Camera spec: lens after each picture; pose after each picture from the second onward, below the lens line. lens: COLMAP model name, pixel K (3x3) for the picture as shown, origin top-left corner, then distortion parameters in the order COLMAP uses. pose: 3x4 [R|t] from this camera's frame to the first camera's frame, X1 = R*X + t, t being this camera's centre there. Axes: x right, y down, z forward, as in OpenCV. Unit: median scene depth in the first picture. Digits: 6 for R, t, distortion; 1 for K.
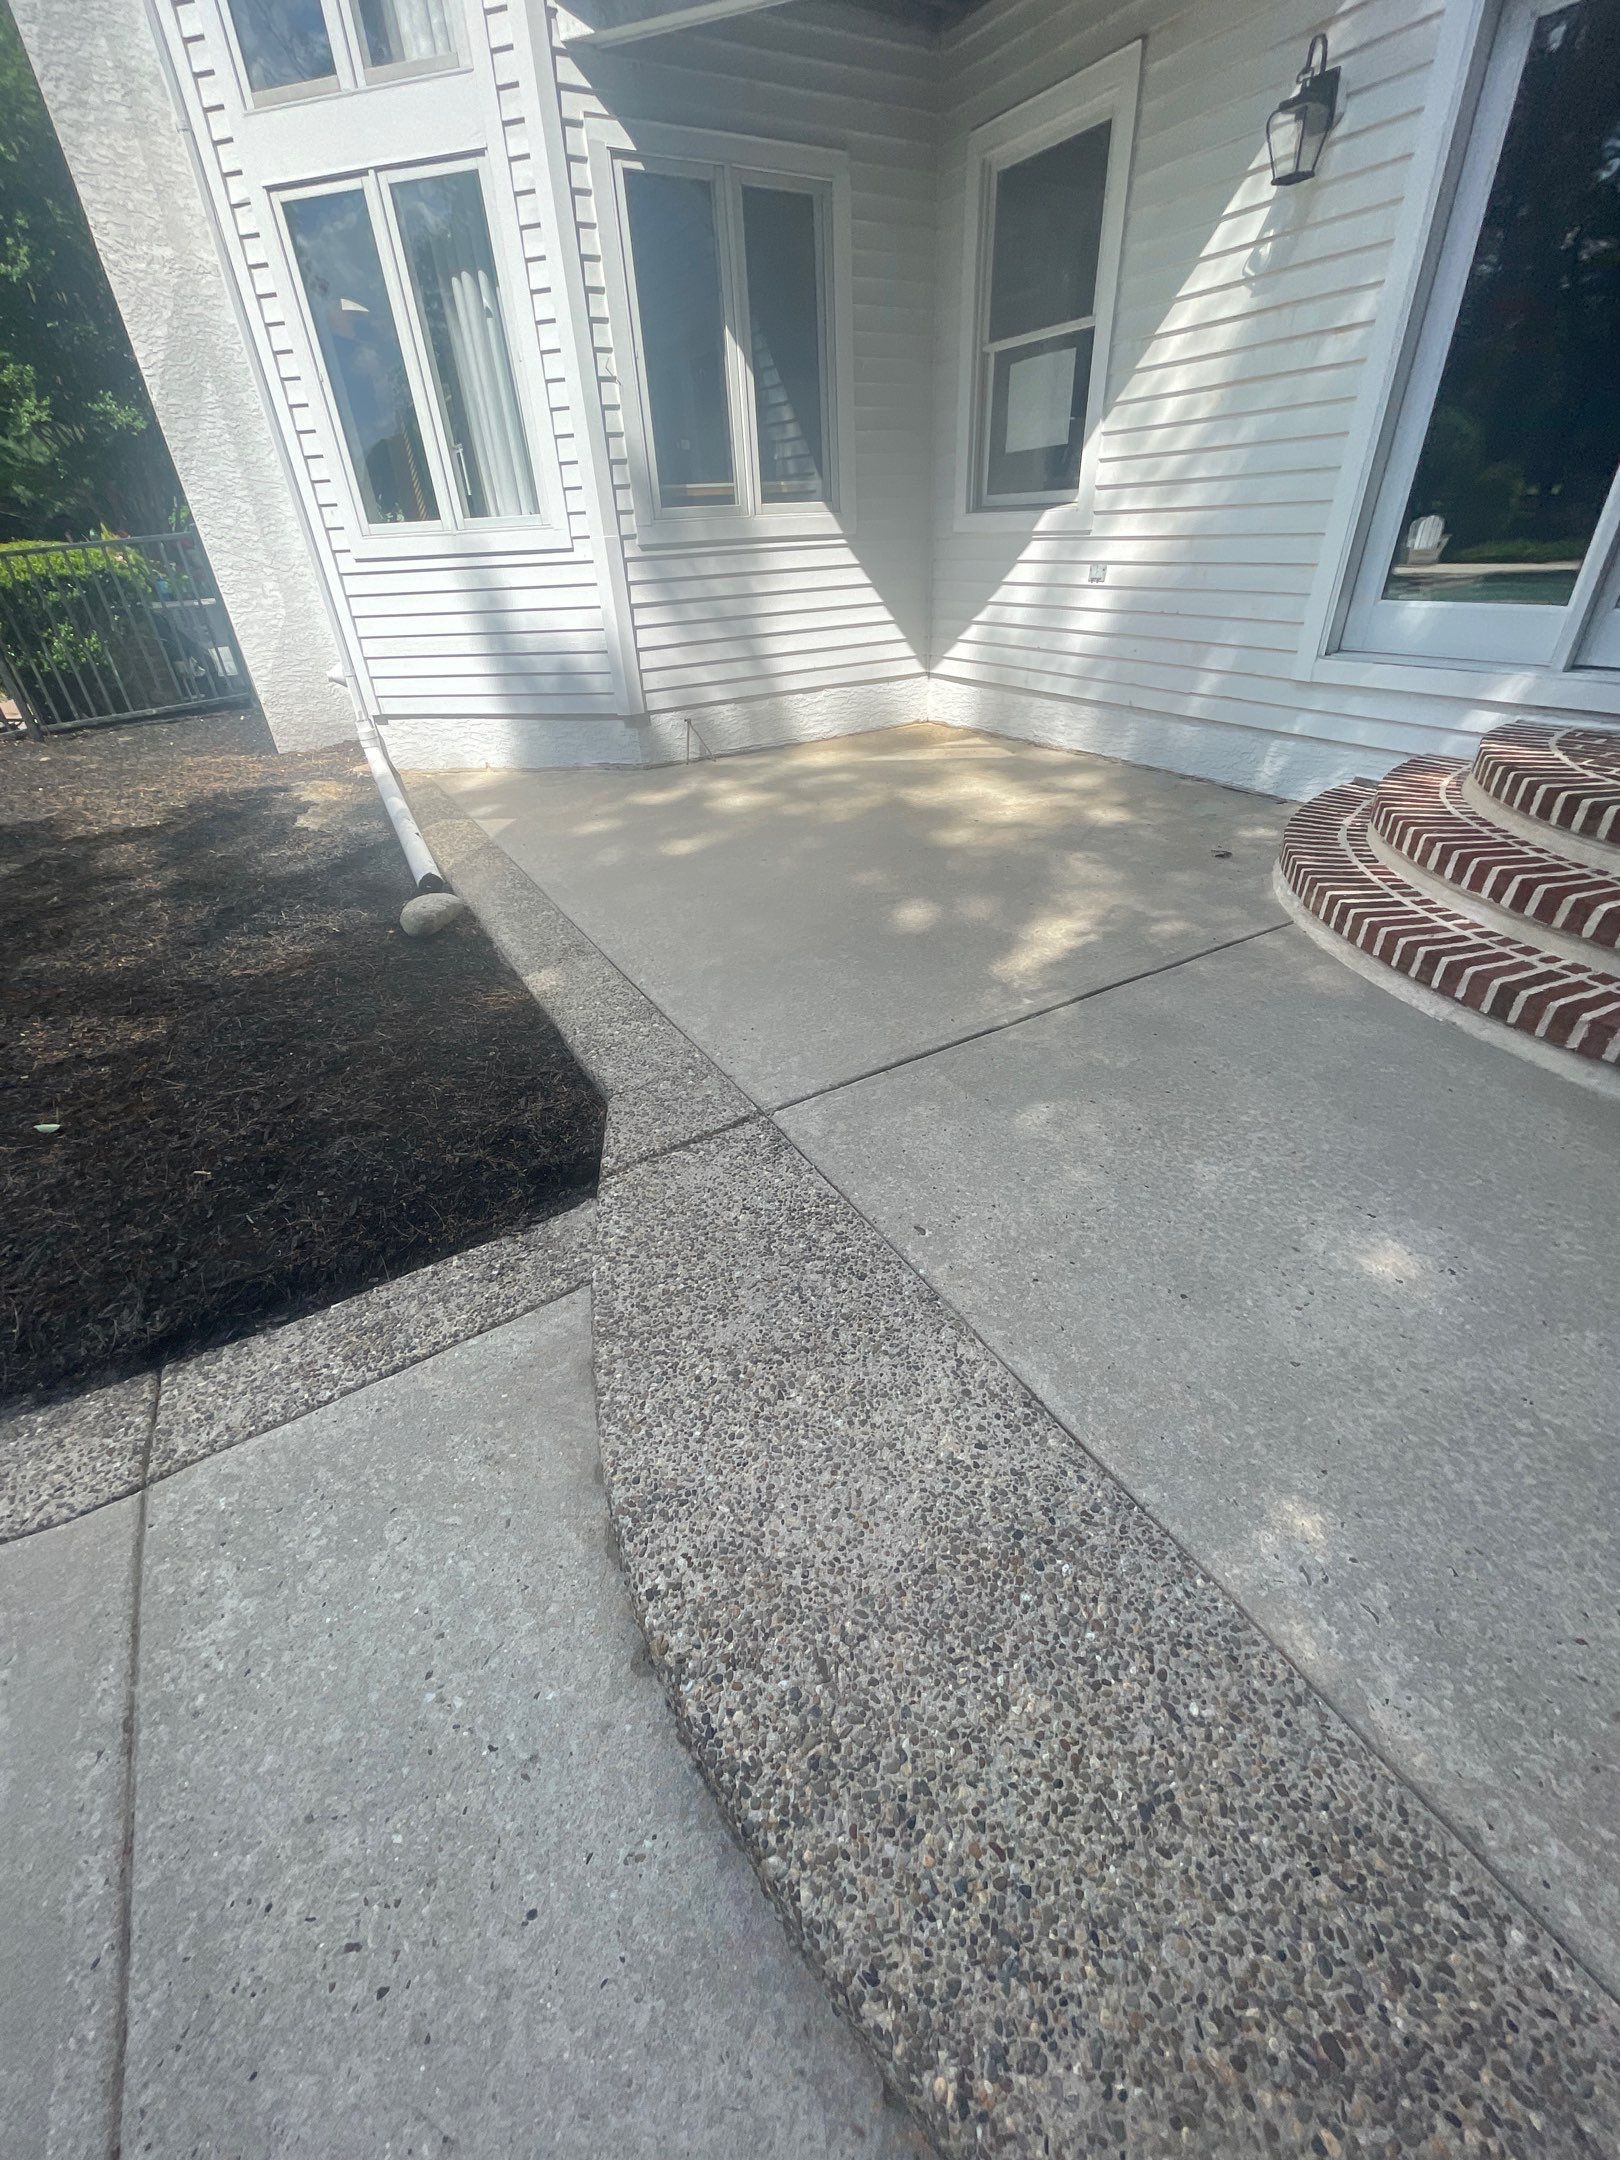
lens RADIAL K [[870.0, 0, 814.8], [0, 870.0, 1075.5], [0, 0, 1]] dist [-0.001964, 0.001785]
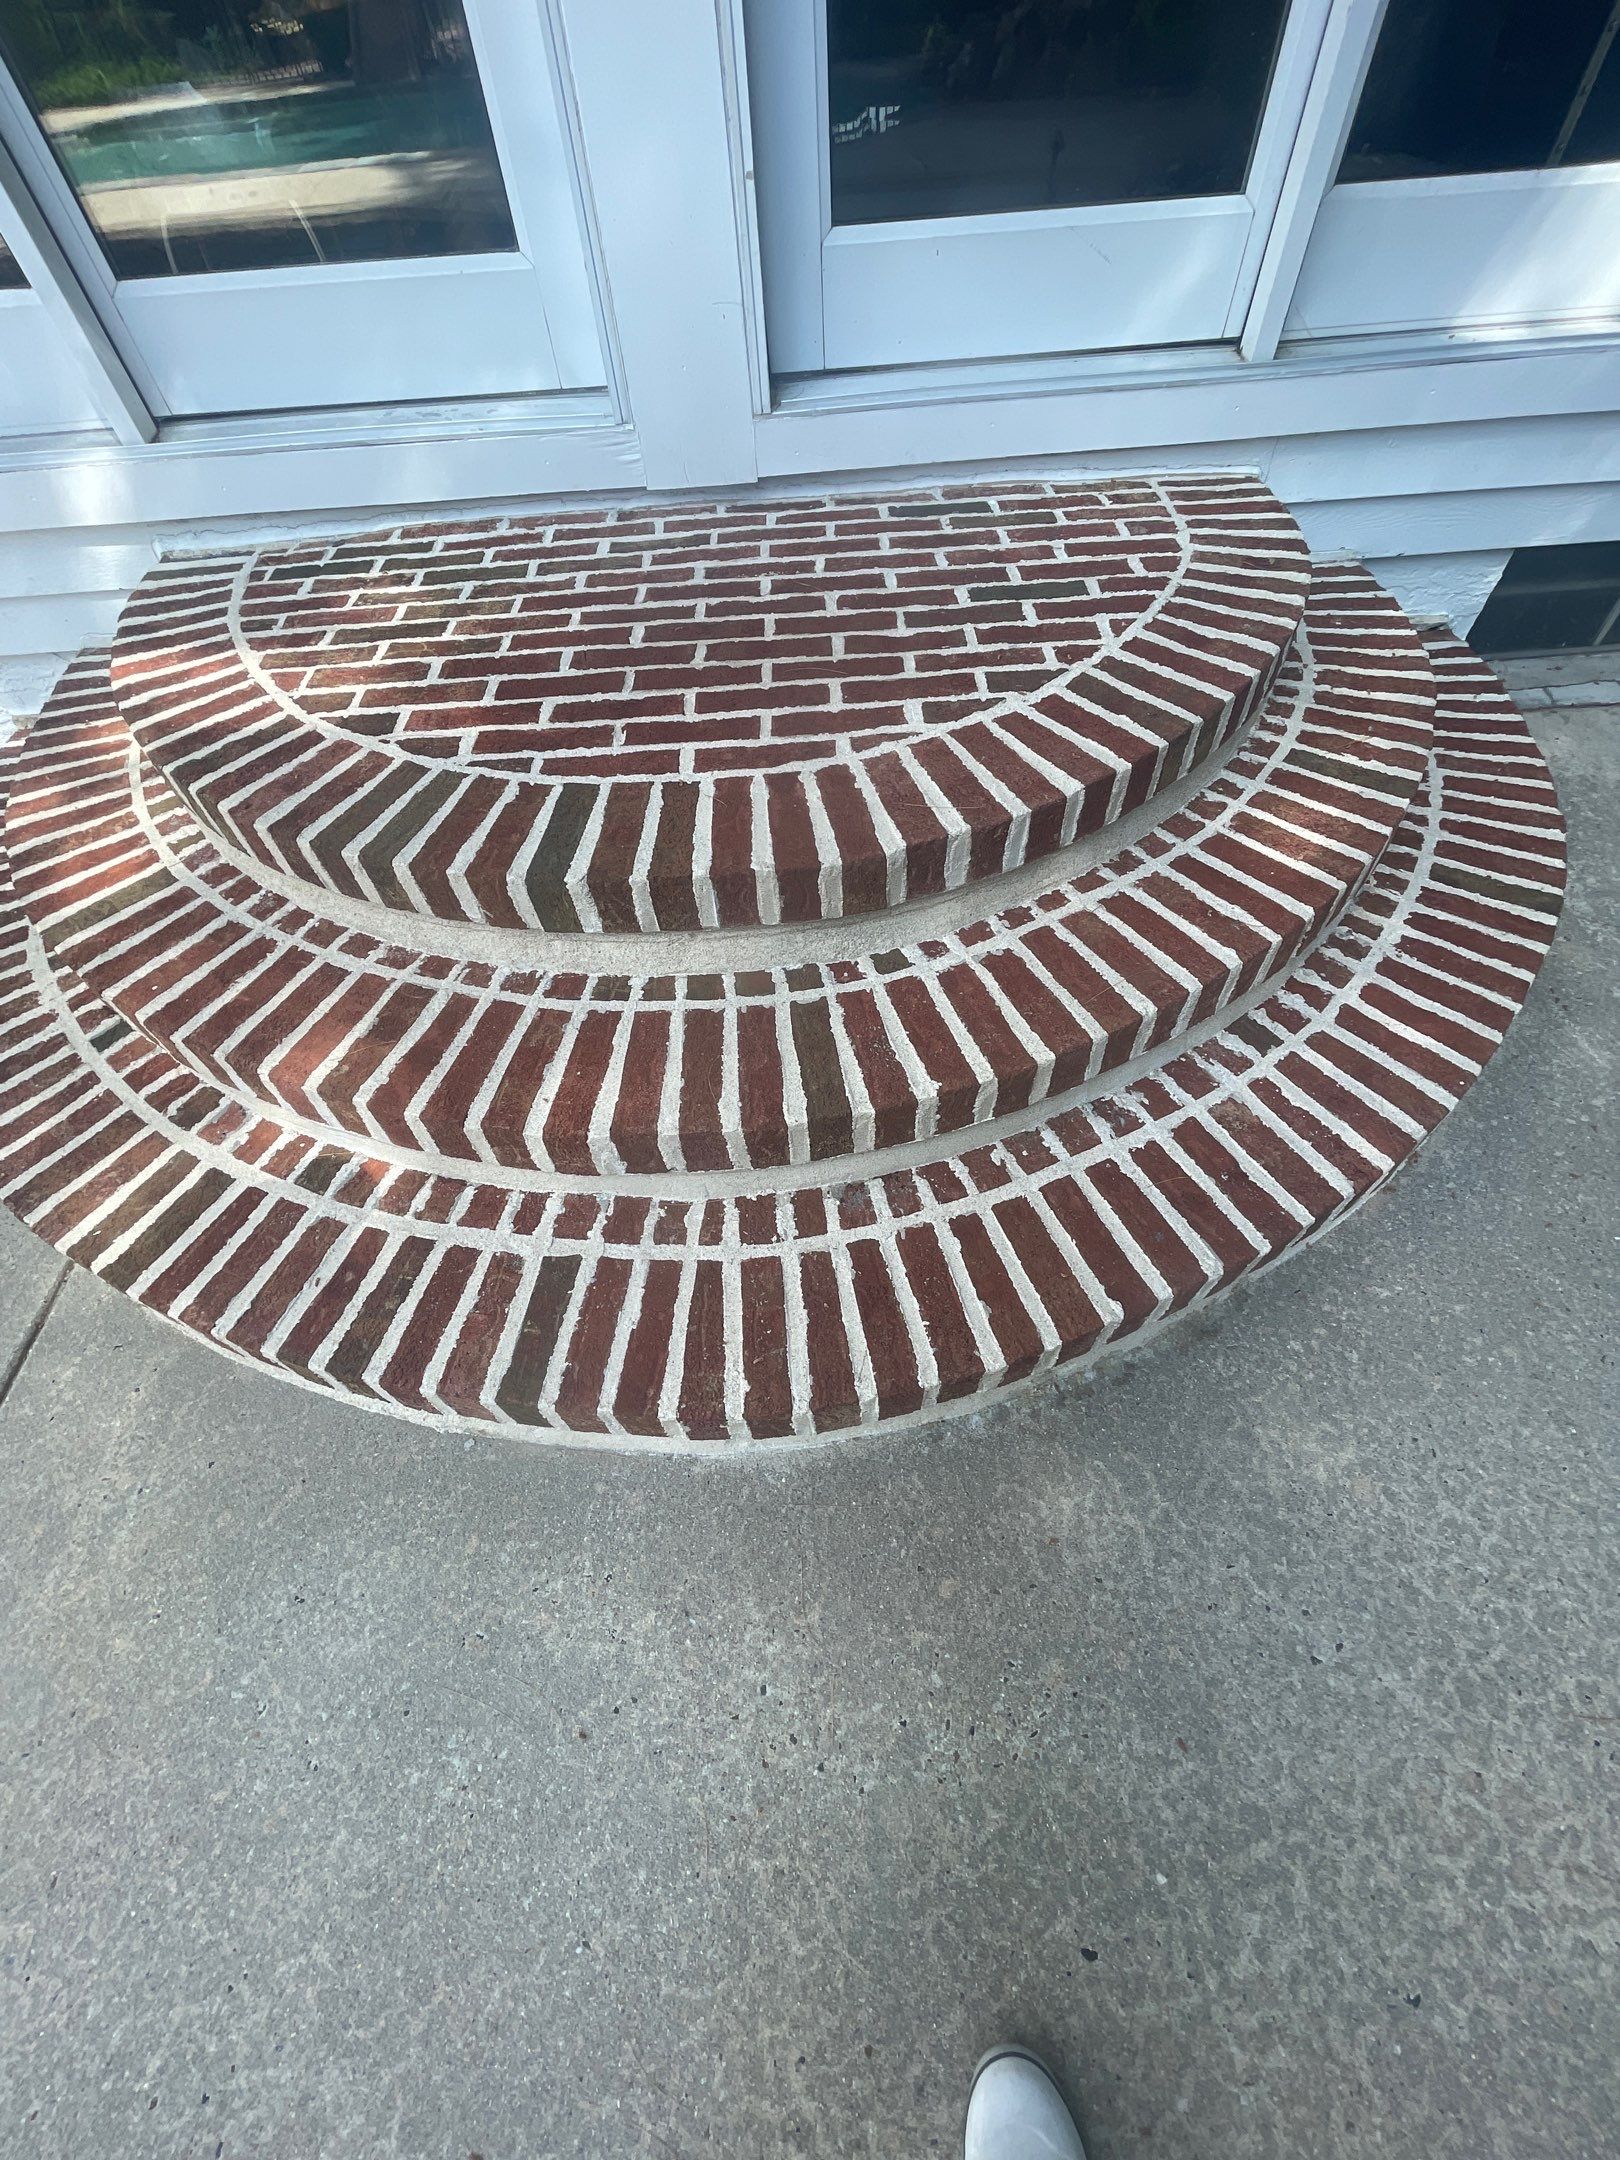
lens RADIAL K [[870.0, 0, 816.4], [0, 870.0, 1083.9], [0, 0, 1]] dist [-0.001964, 0.001785]
pose [[0.472012, -0.694365, 0.543195, 0.516268], [0.497801, 0.718449, 0.485824, -0.251167], [-0.727597, 0.041088, 0.684773, 0.397299]]
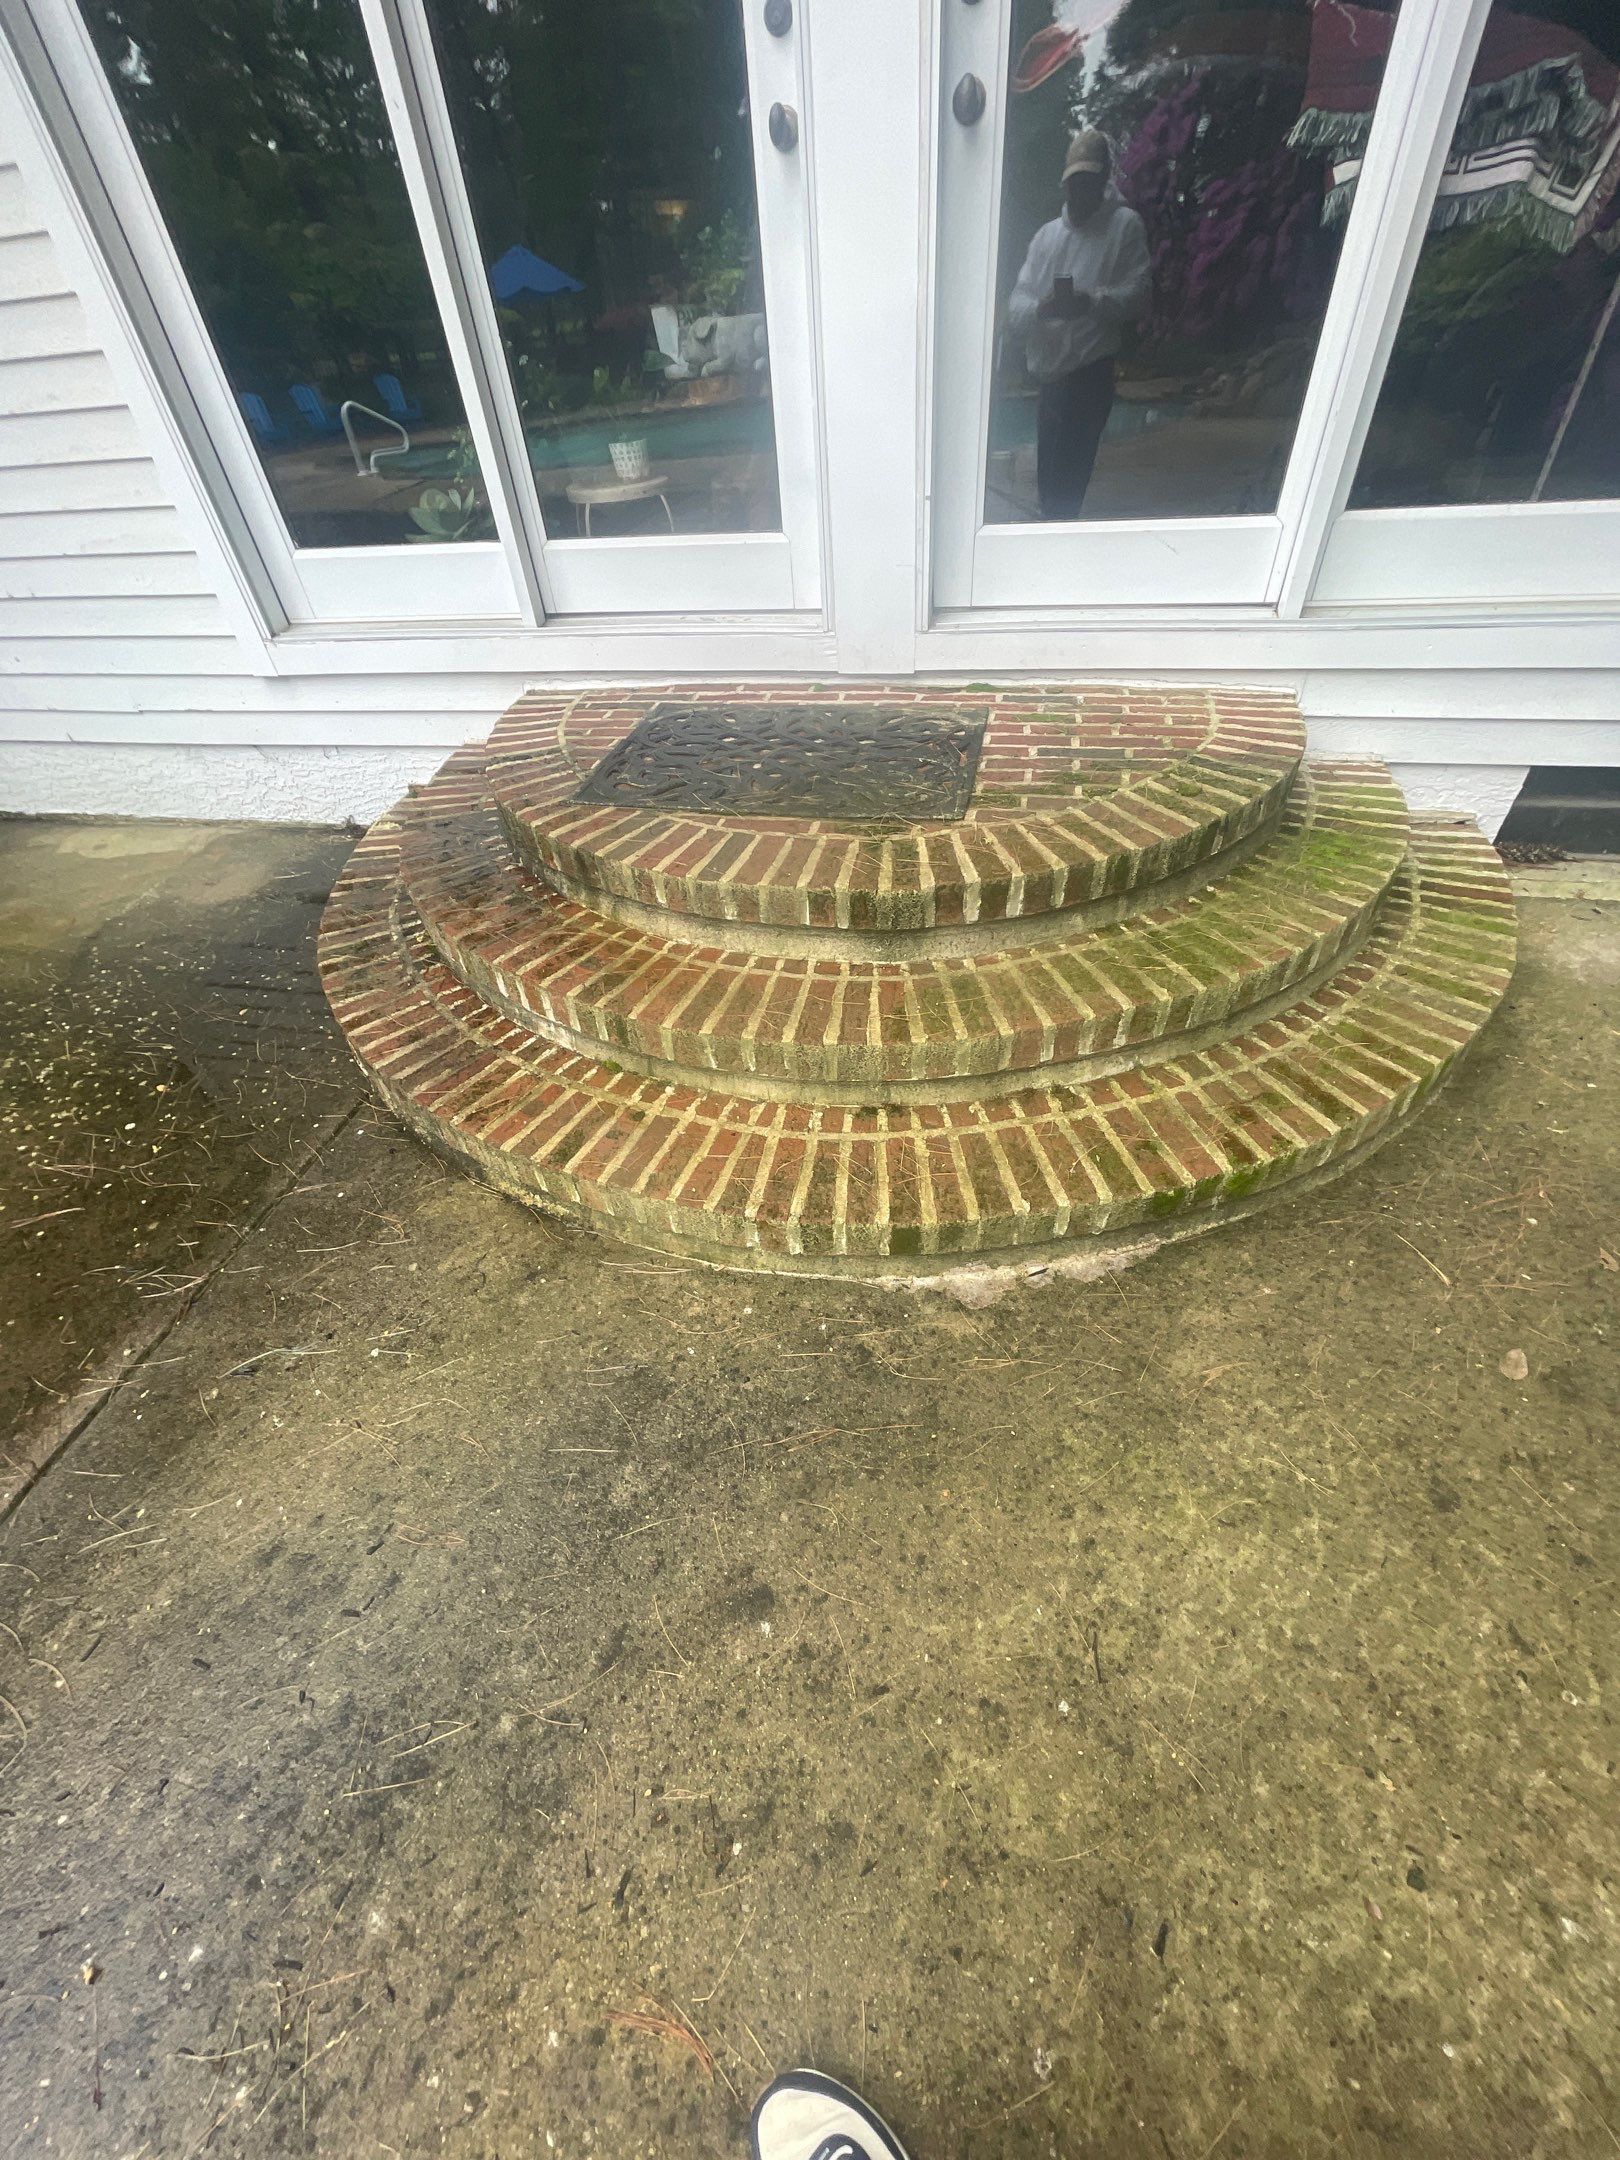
lens RADIAL K [[870.0, 0, 805.5], [0, 870.0, 1073.4], [0, 0, 1]] dist [-0.001964, 0.001785]
pose [[0.683203, -0.488596, 0.542685, 0.395792], [0.424785, 0.870411, 0.248883, -0.201584], [-0.593962, 0.060487, 0.802216, 0.241906]]
